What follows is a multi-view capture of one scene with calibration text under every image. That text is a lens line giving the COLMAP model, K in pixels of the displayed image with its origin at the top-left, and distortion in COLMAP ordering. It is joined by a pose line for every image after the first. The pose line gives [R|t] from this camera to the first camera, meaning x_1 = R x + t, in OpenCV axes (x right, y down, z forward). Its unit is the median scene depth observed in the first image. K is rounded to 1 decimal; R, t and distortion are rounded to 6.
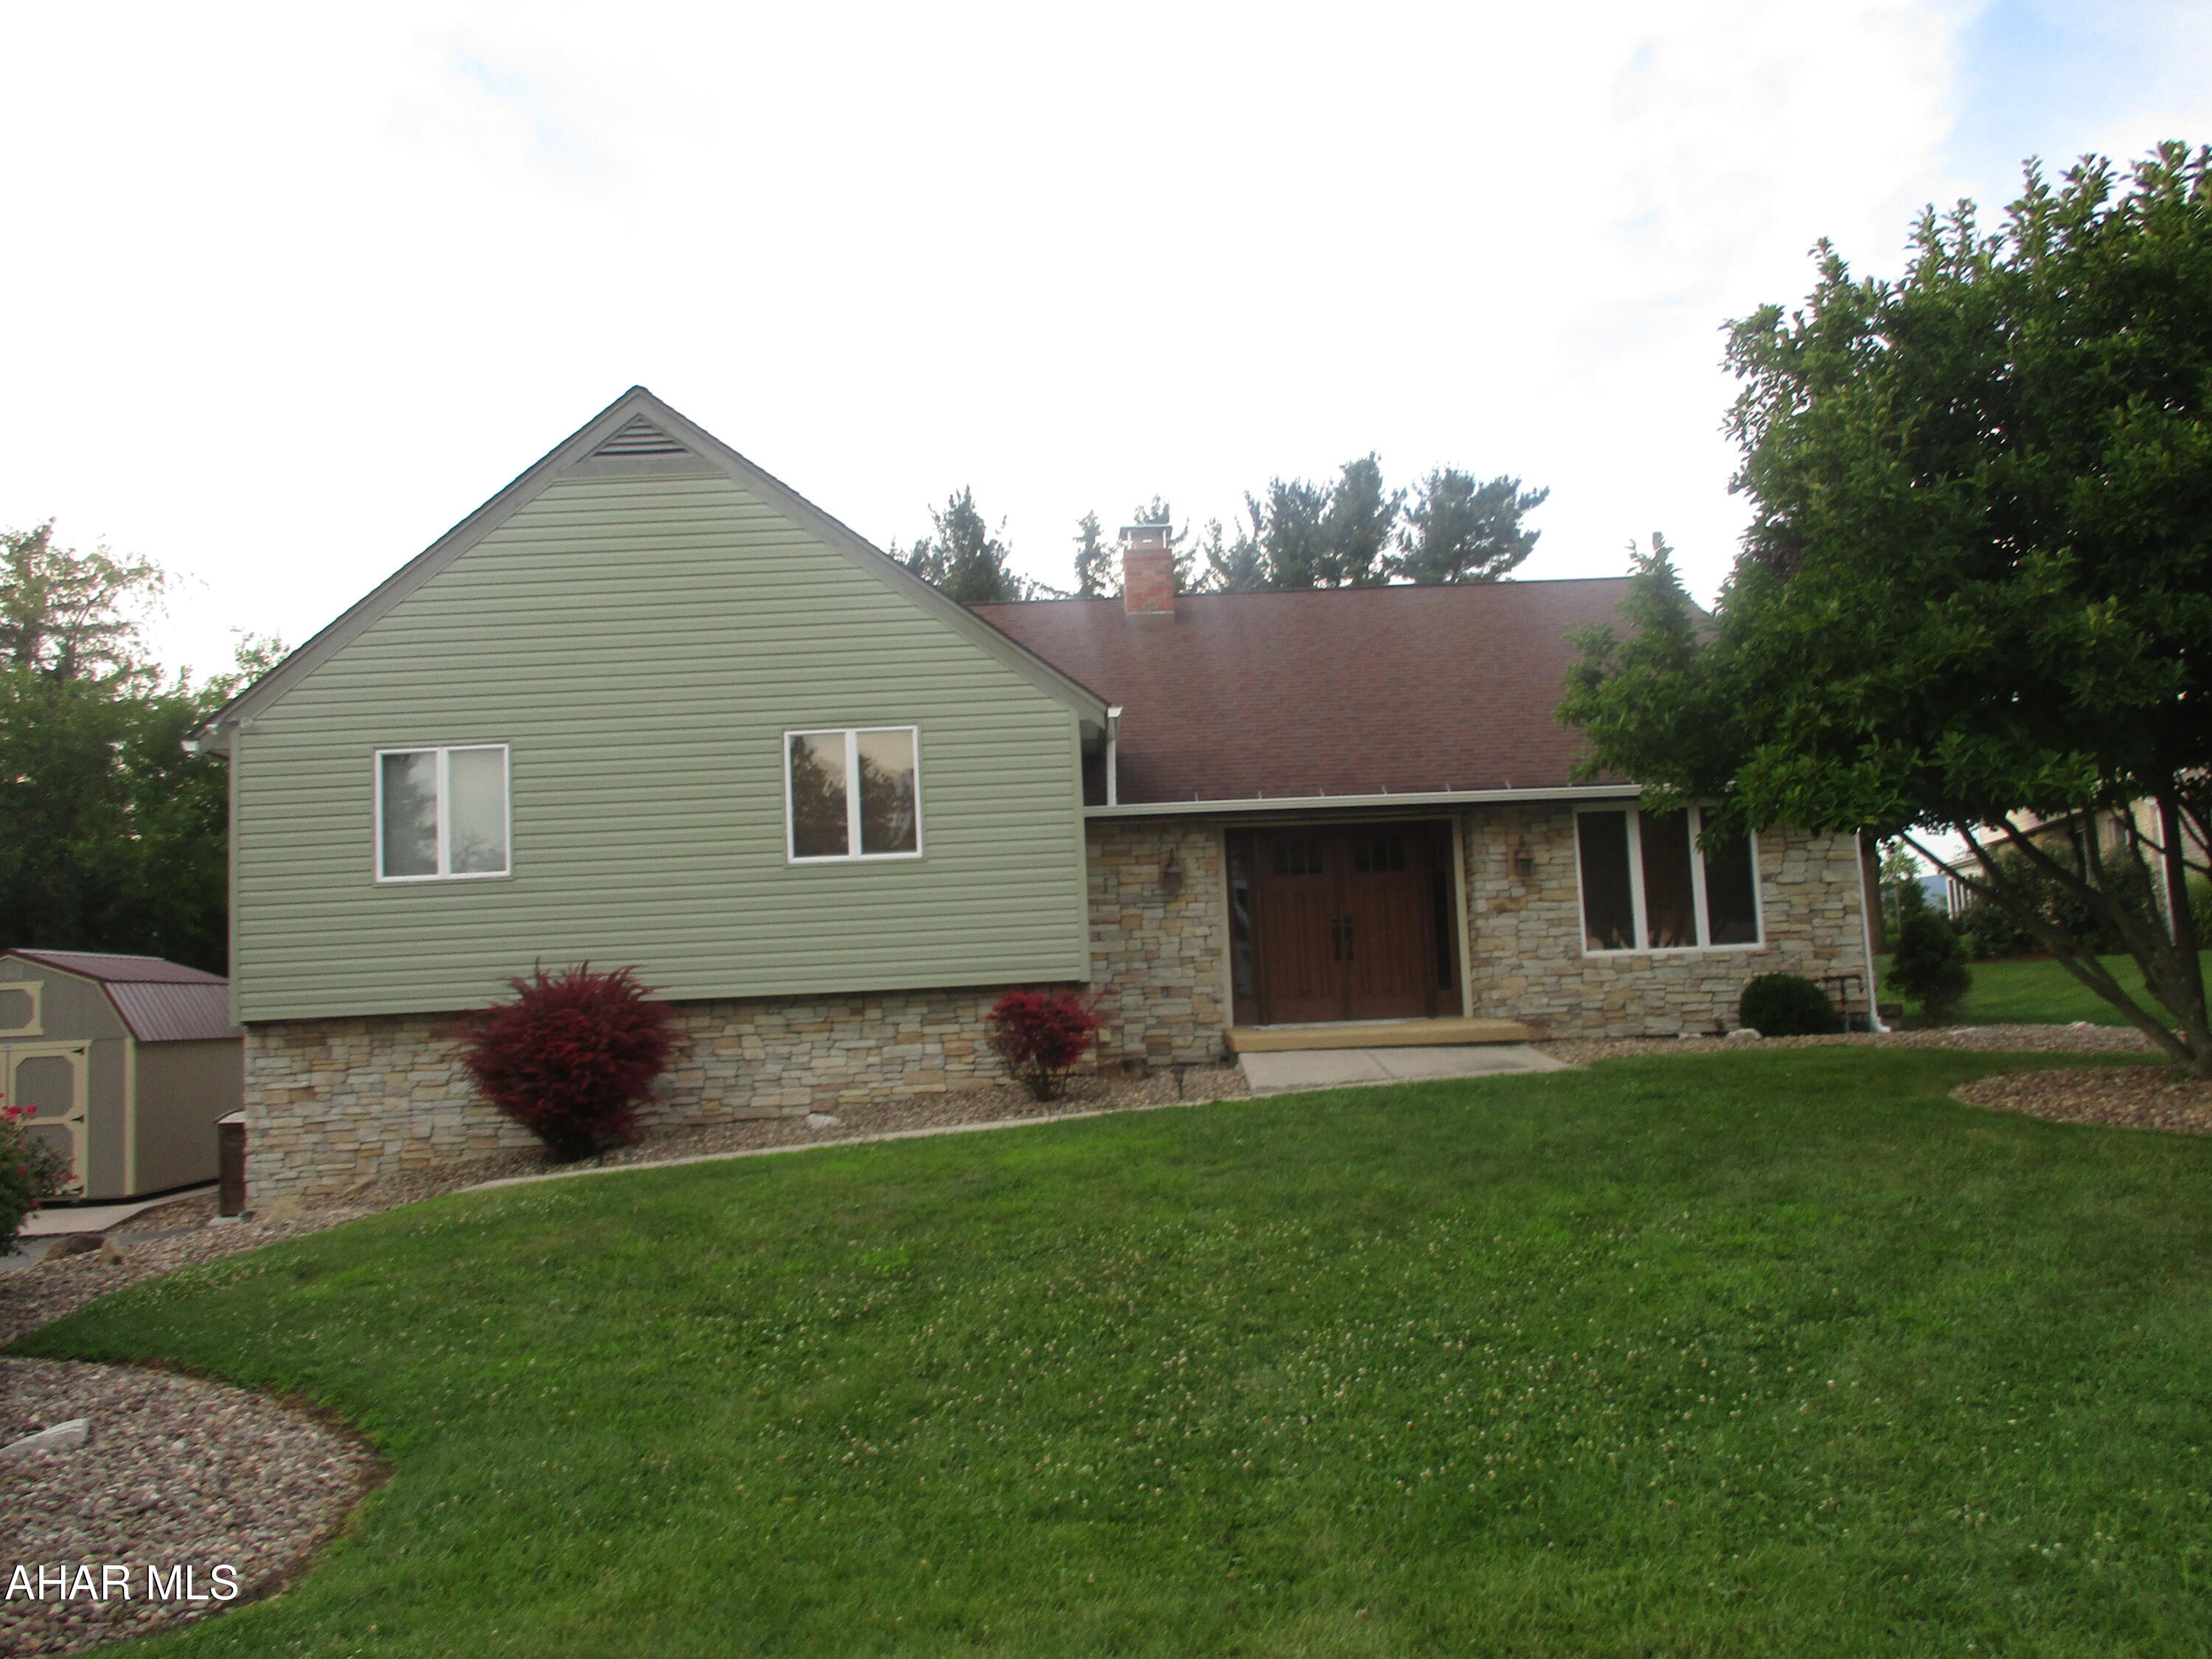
lens RADIAL K [[1841.5, 0, 1101.9], [0, 1841.5, 829.8], [0, 0, 1]] dist [-0.022230, 0.001155]
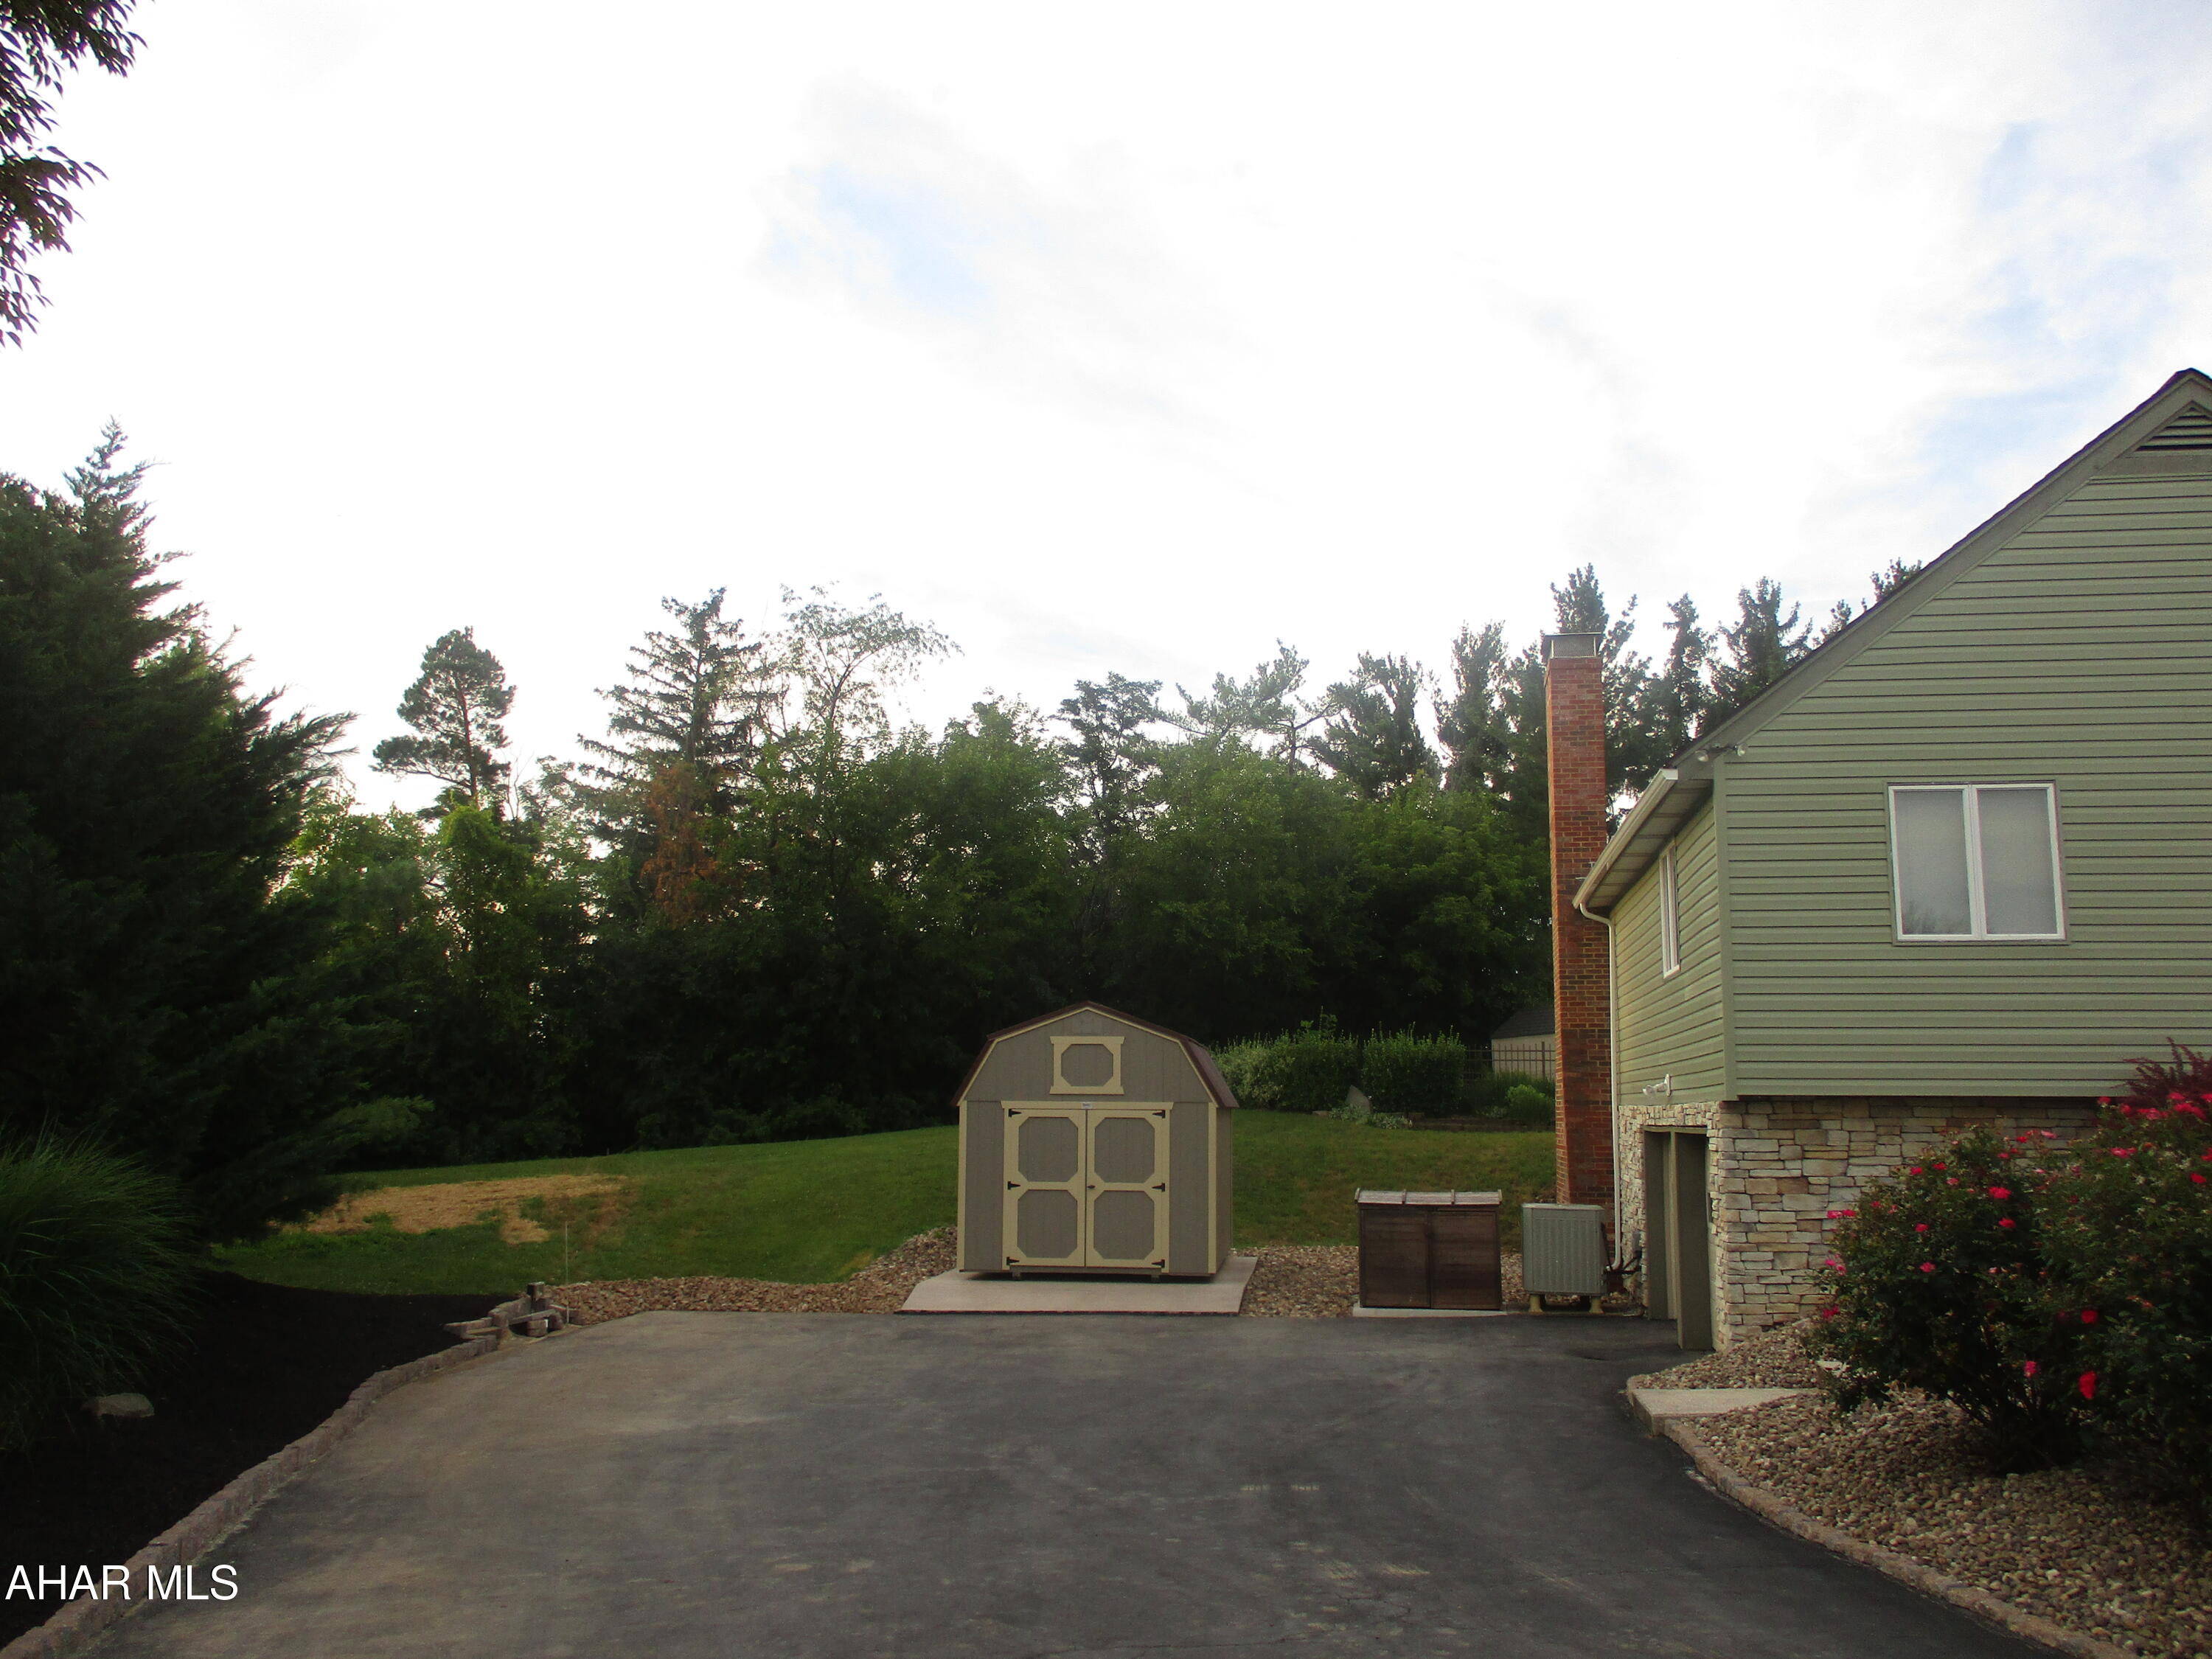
lens RADIAL K [[1841.5, 0, 1105.1], [0, 1841.5, 827.6], [0, 0, 1]] dist [-0.022230, 0.001155]
pose [[0.981892, 0.030445, -0.186977, -0.597073], [-0.040591, 0.997890, -0.050673, 0.034382], [0.185040, 0.057345, 0.981056, 0.091481]]
